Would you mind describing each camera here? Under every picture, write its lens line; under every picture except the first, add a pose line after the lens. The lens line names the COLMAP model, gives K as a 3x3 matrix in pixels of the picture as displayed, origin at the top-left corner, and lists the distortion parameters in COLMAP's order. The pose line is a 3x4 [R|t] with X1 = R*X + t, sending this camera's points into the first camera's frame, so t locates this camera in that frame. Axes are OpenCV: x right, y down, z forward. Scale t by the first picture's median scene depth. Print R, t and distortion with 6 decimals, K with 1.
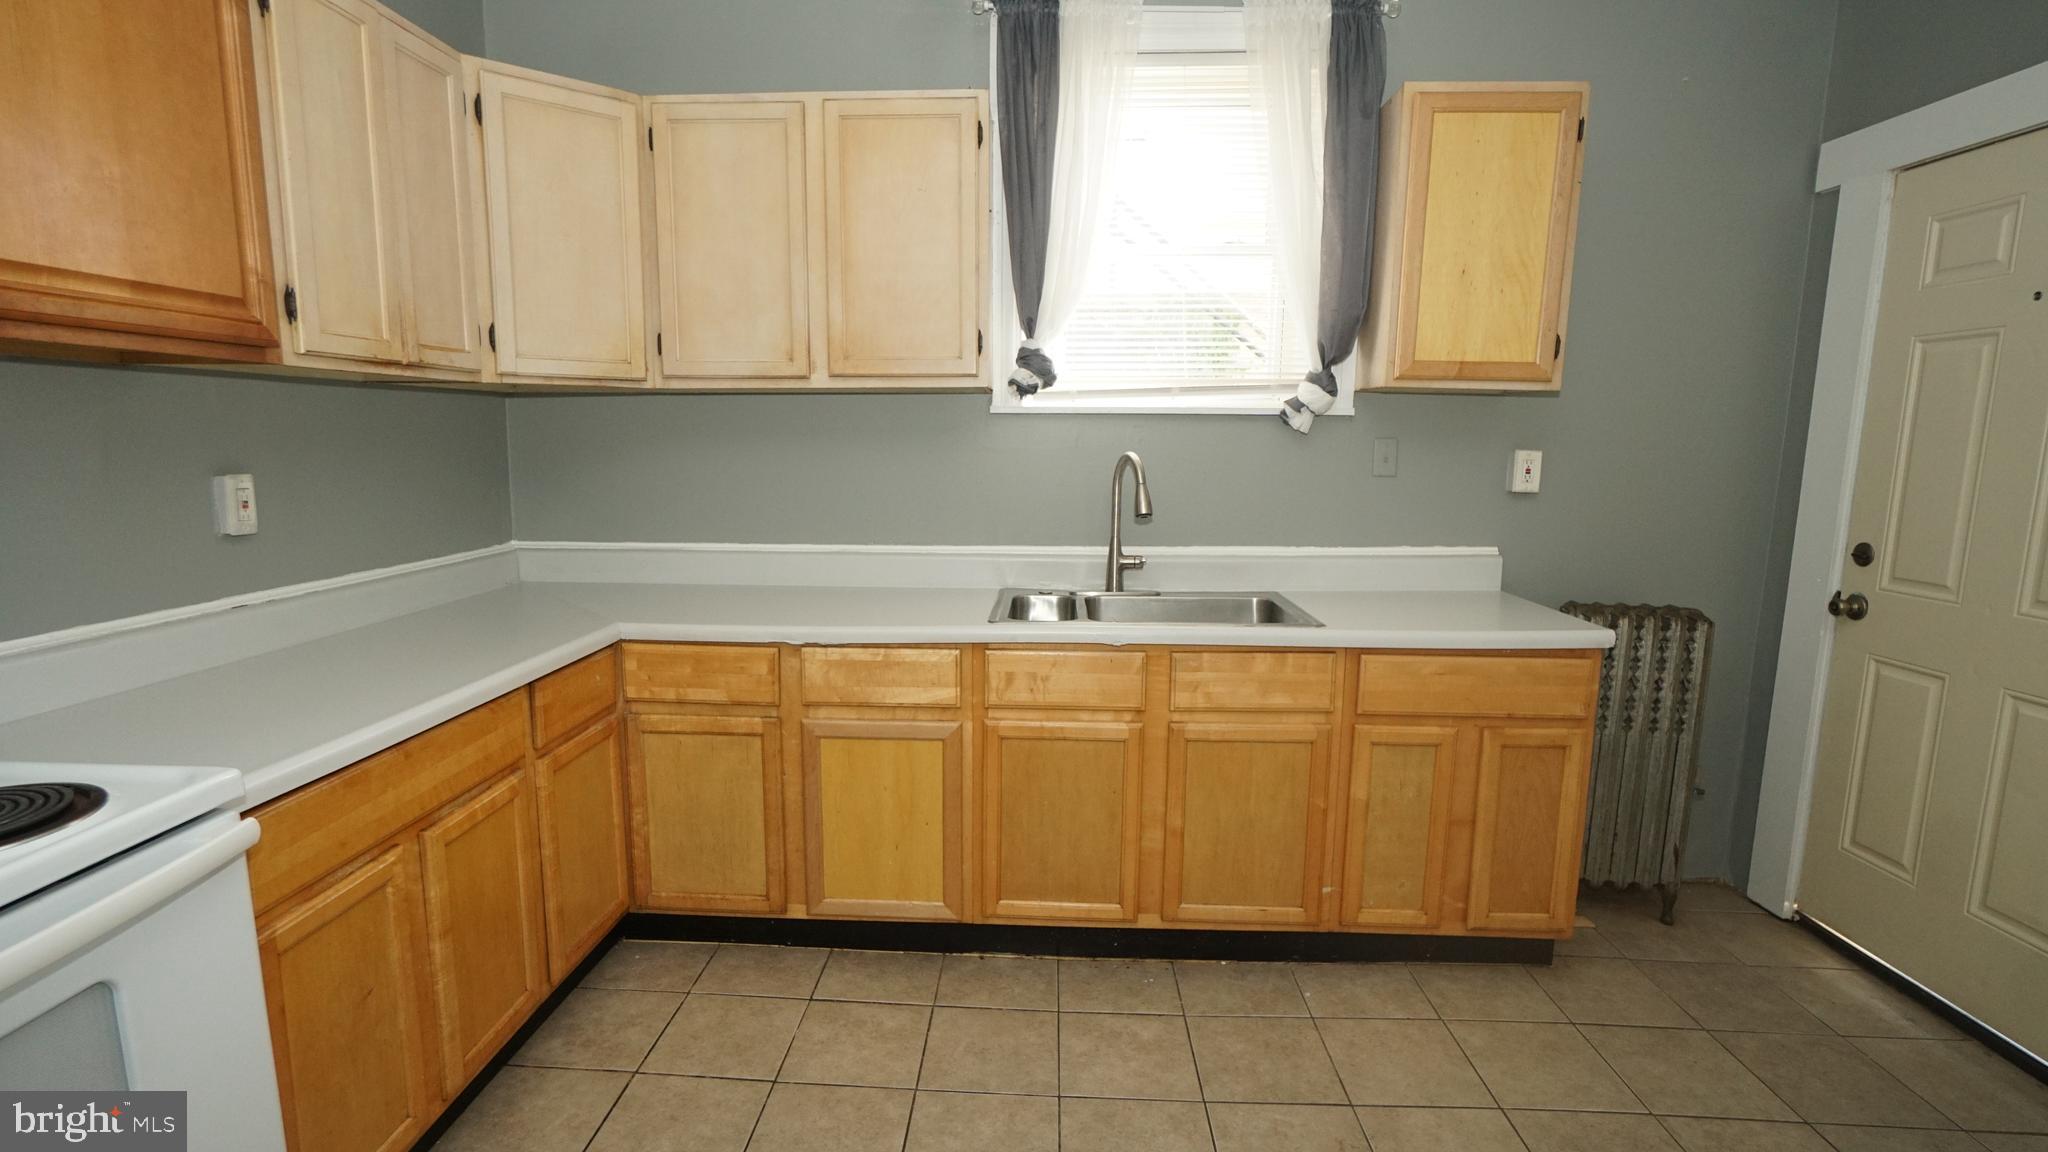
lens RADIAL K [[963.2, 0, 997.2], [0, 963.2, 583.2], [0, 0, 1]] dist [-0.003477, 0.002525]
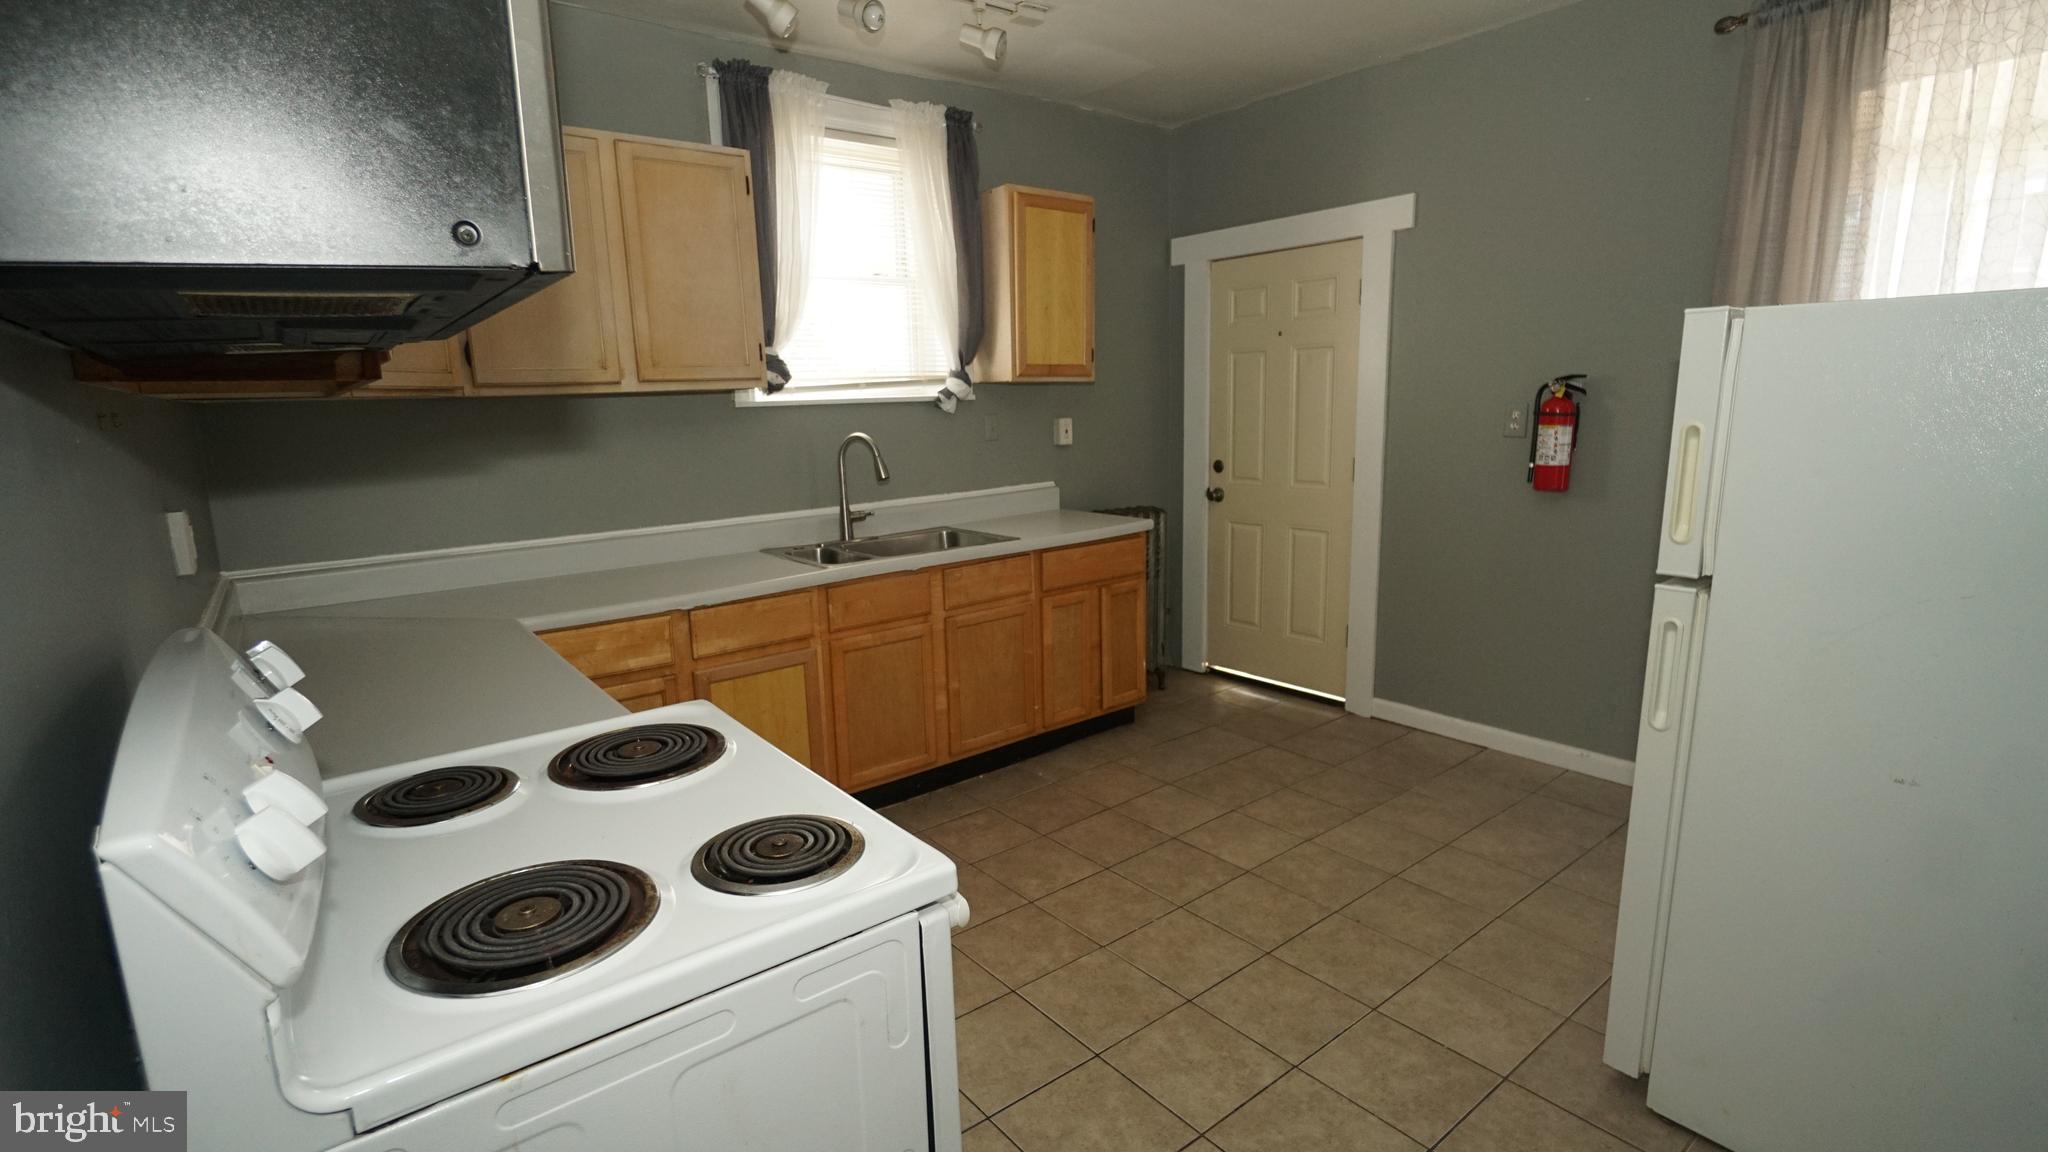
lens RADIAL K [[963.2, 0, 989.5], [0, 963.2, 586.1], [0, 0, 1]] dist [-0.003477, 0.002525]
pose [[0.761509, -0.154872, 0.629379, -0.639368], [0.133609, 0.987687, 0.081384, -0.011705], [-0.634234, 0.022116, 0.772825, -0.153299]]
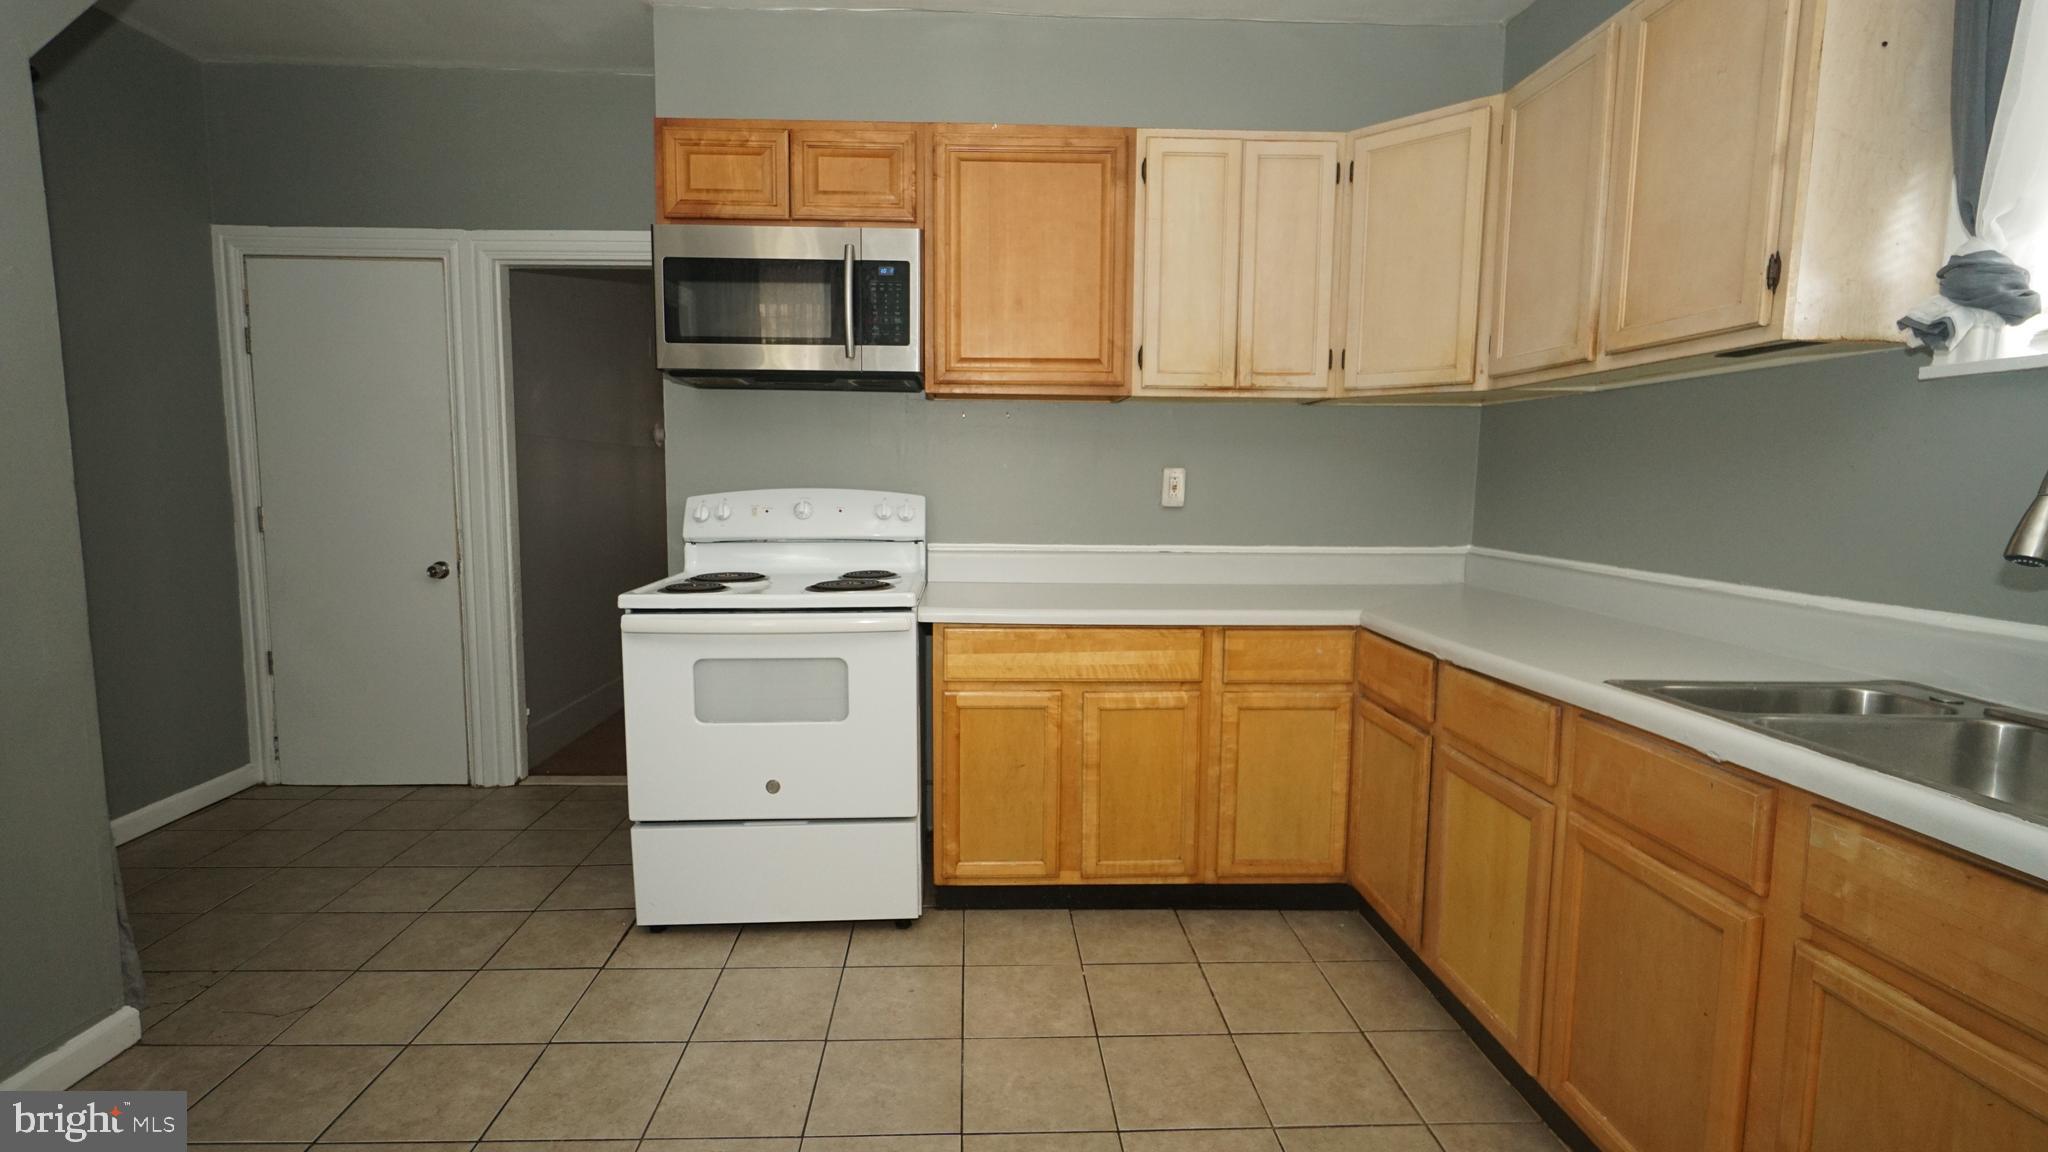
lens RADIAL K [[963.2, 0, 1017.1], [0, 963.2, 585.3], [0, 0, 1]] dist [-0.003477, 0.002525]
pose [[0.094795, 0.107949, -0.989627, 0.612266], [-0.159160, 0.982959, 0.091975, -0.023176], [0.982691, 0.148790, 0.110361, 0.478875]]
